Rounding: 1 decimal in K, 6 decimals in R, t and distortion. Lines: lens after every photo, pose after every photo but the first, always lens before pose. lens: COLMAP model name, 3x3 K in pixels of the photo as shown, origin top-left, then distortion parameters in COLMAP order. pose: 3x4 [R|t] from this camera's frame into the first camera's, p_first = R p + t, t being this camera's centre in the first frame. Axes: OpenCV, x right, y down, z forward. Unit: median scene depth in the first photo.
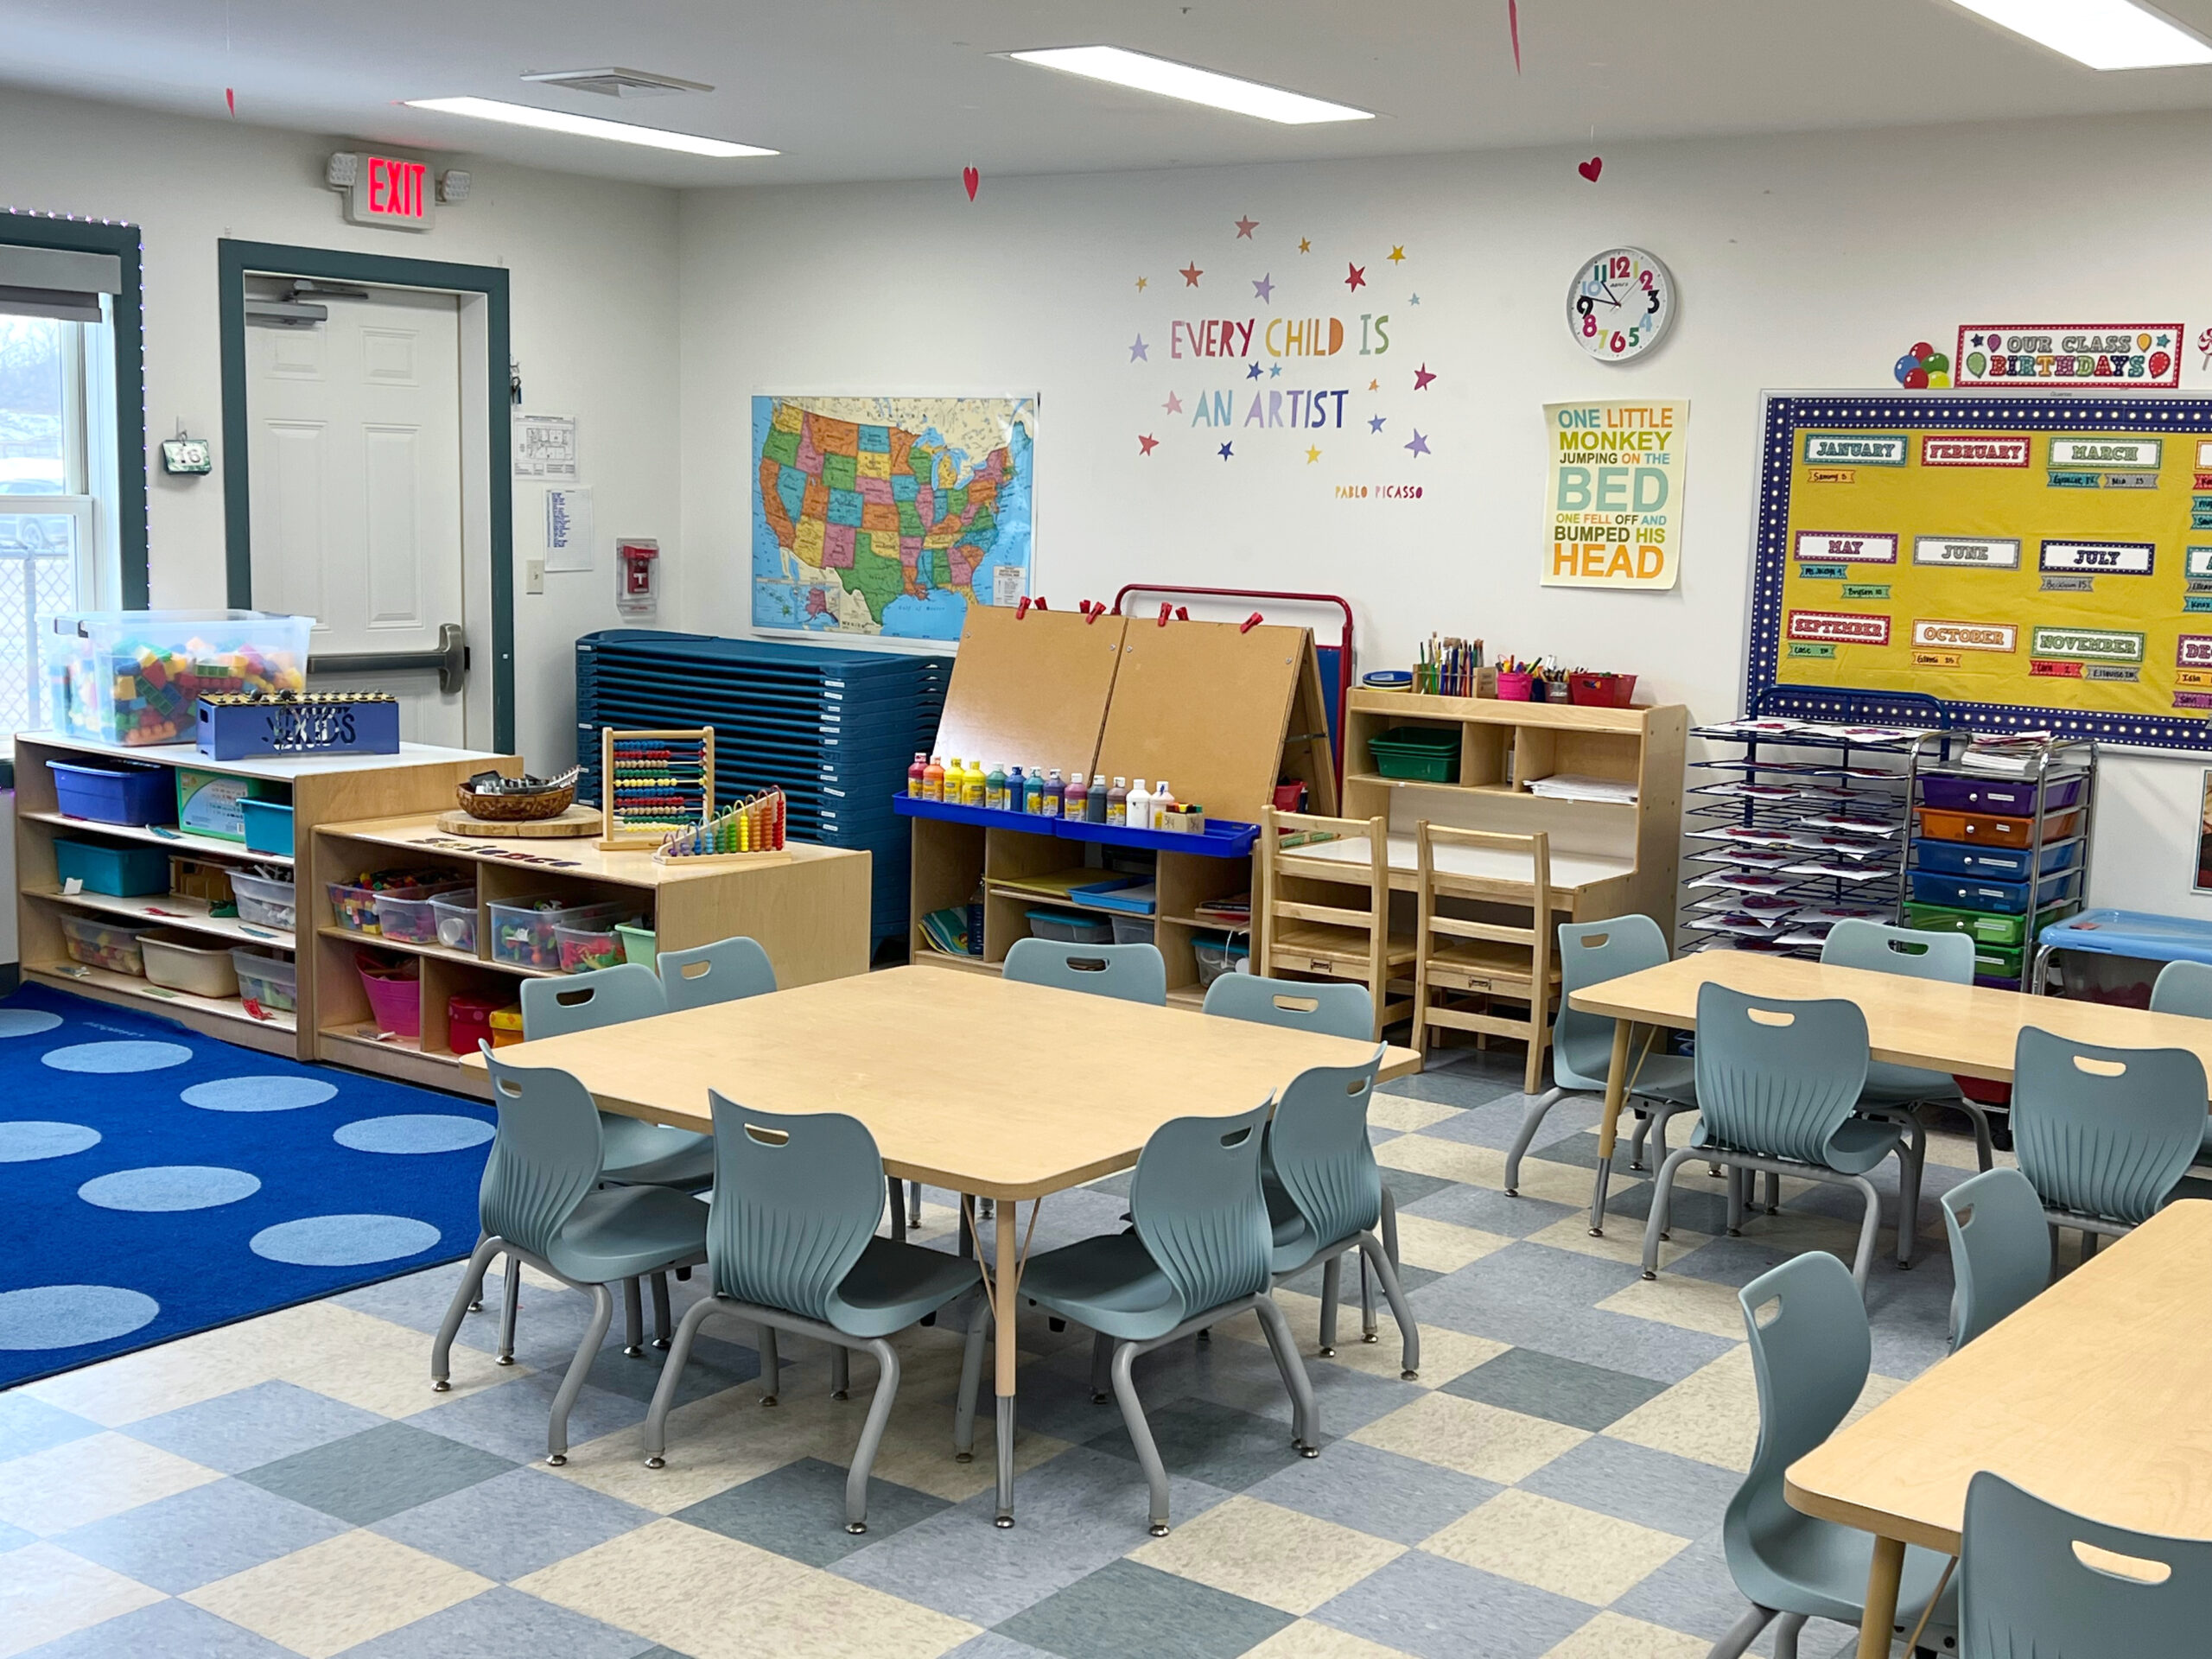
lens RADIAL K [[2610.5, 0, 1110.8], [0, 2610.5, 825.8], [0, 0, 1]] dist [0.047641, 0.000000]
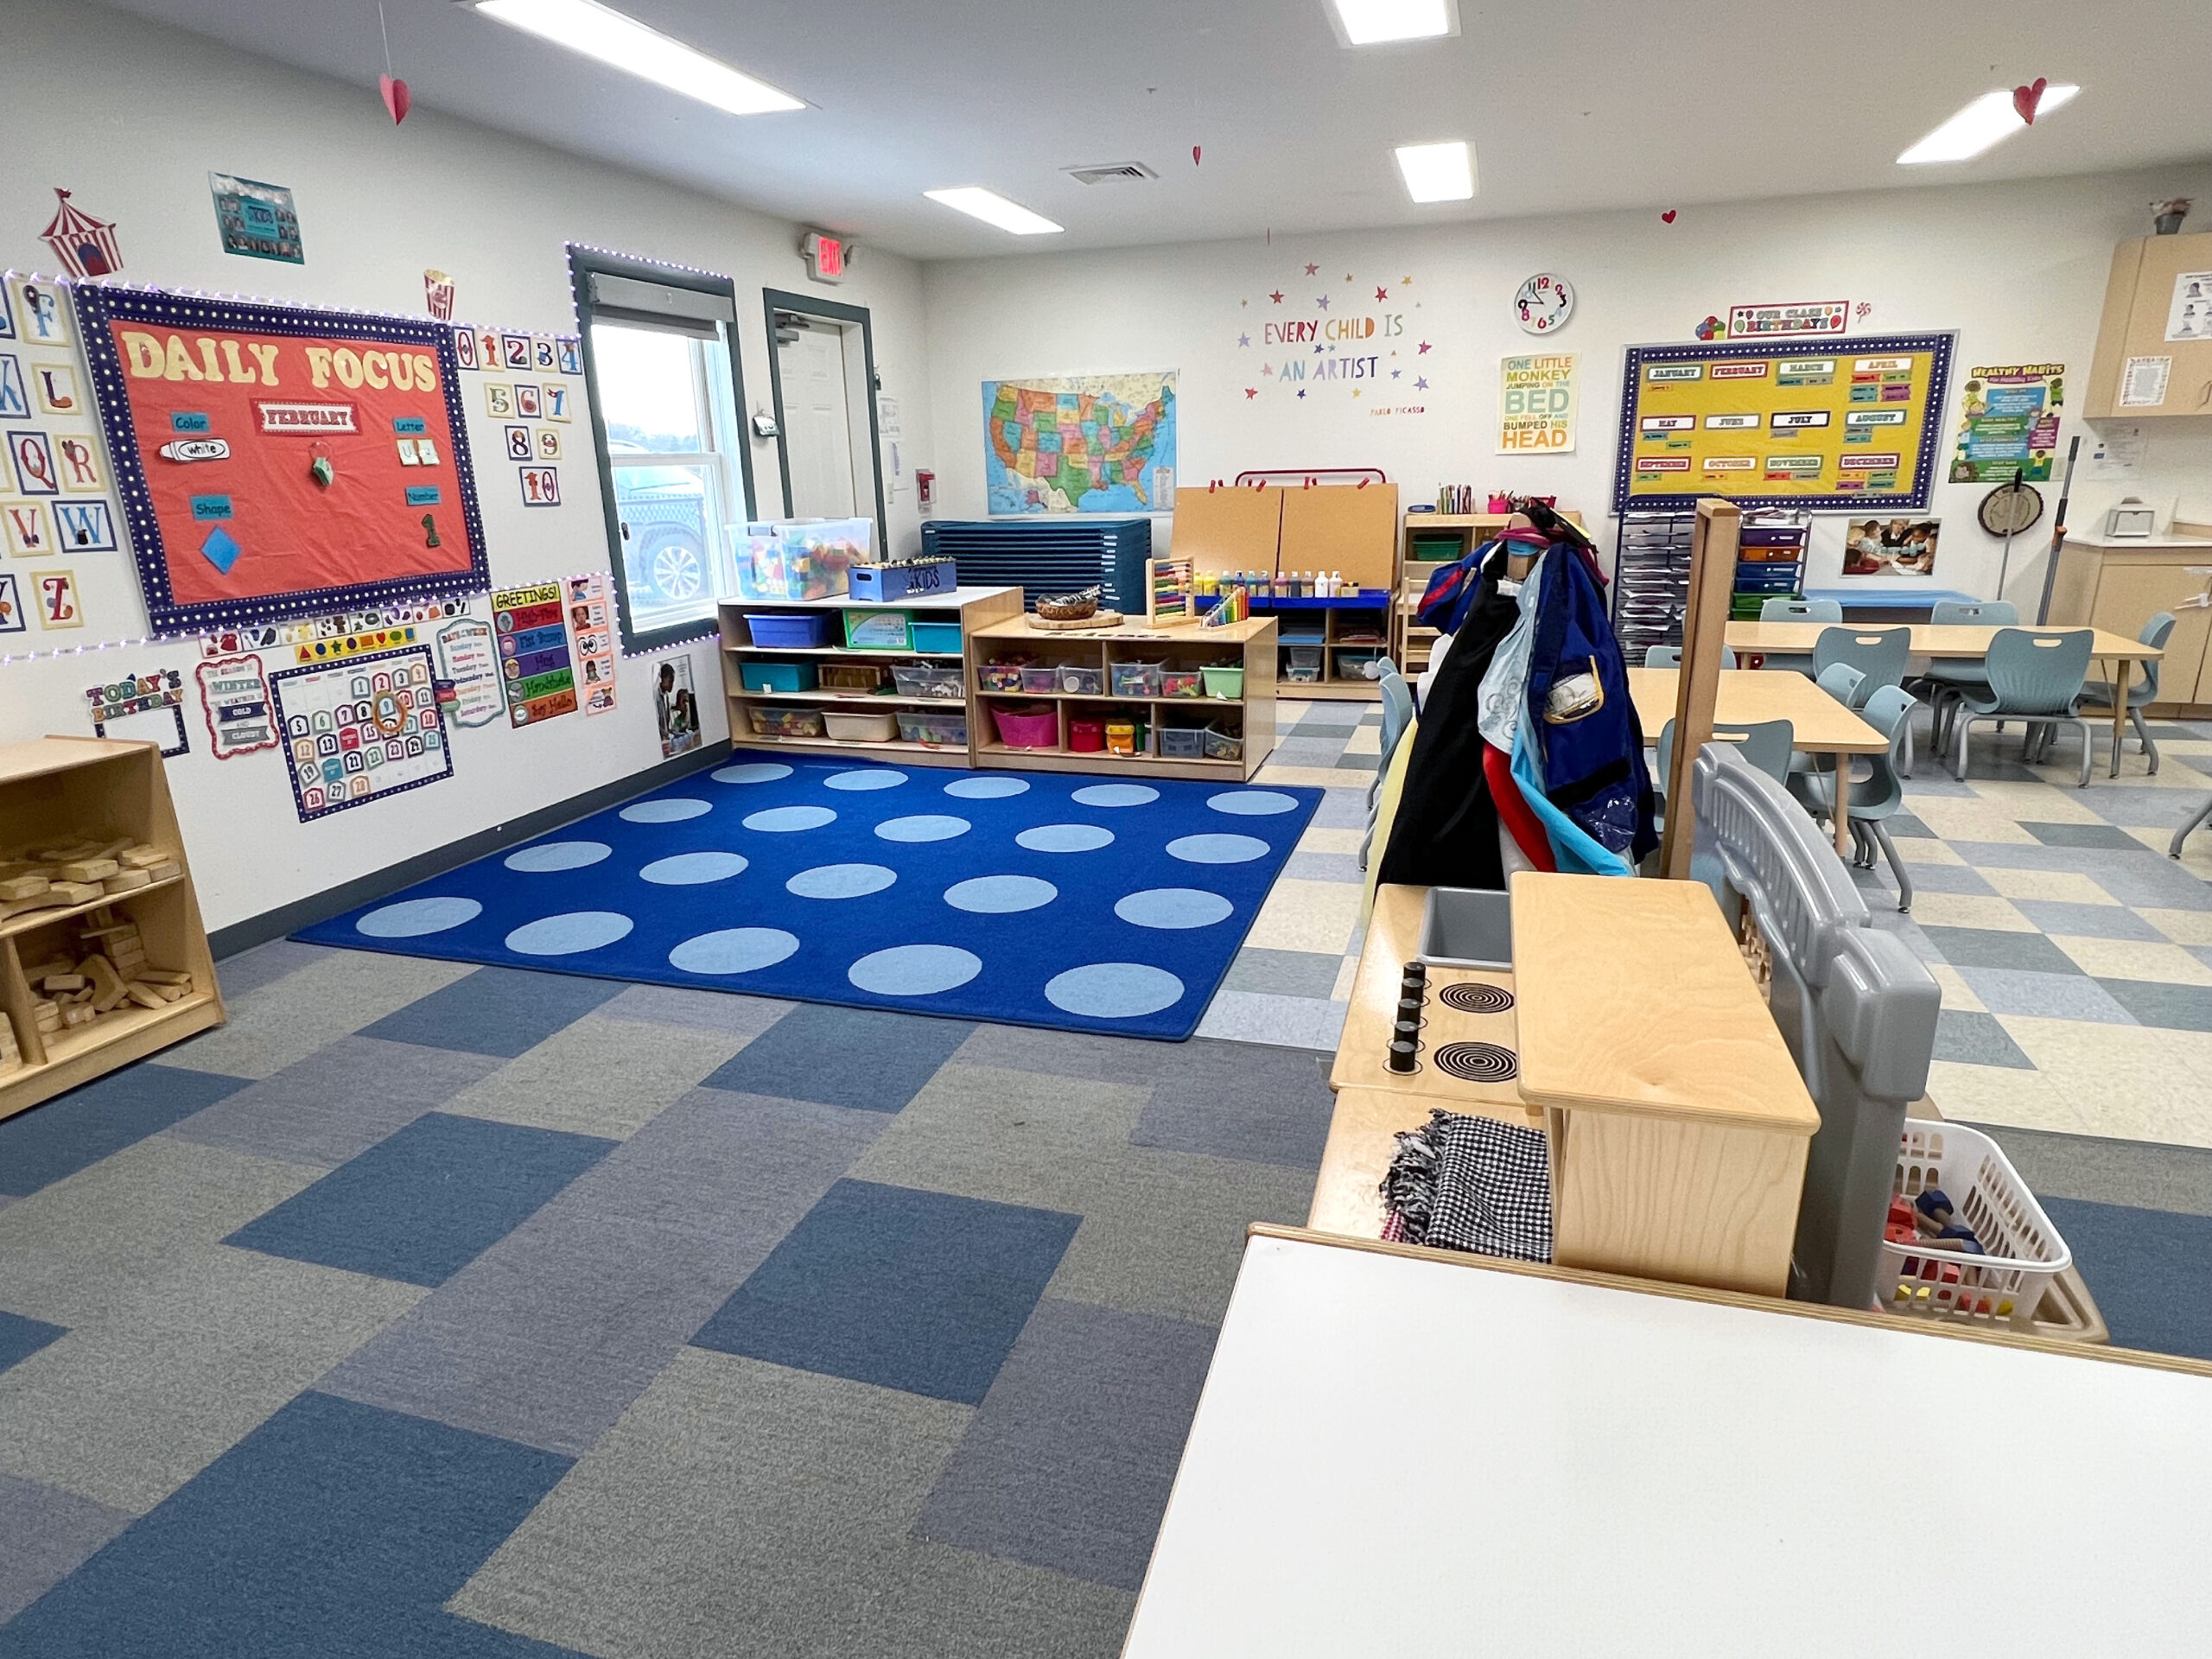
lens RADIAL K [[1268.0, 0, 1097.1], [0, 1268.0, 833.6], [0, 0, 1]] dist [-0.011835, 0.003777]
pose [[0.948329, -0.143484, 0.282993, -0.439461], [0.096379, 0.980031, 0.173928, -0.006904], [-0.302298, -0.137666, 0.943220, 0.155364]]
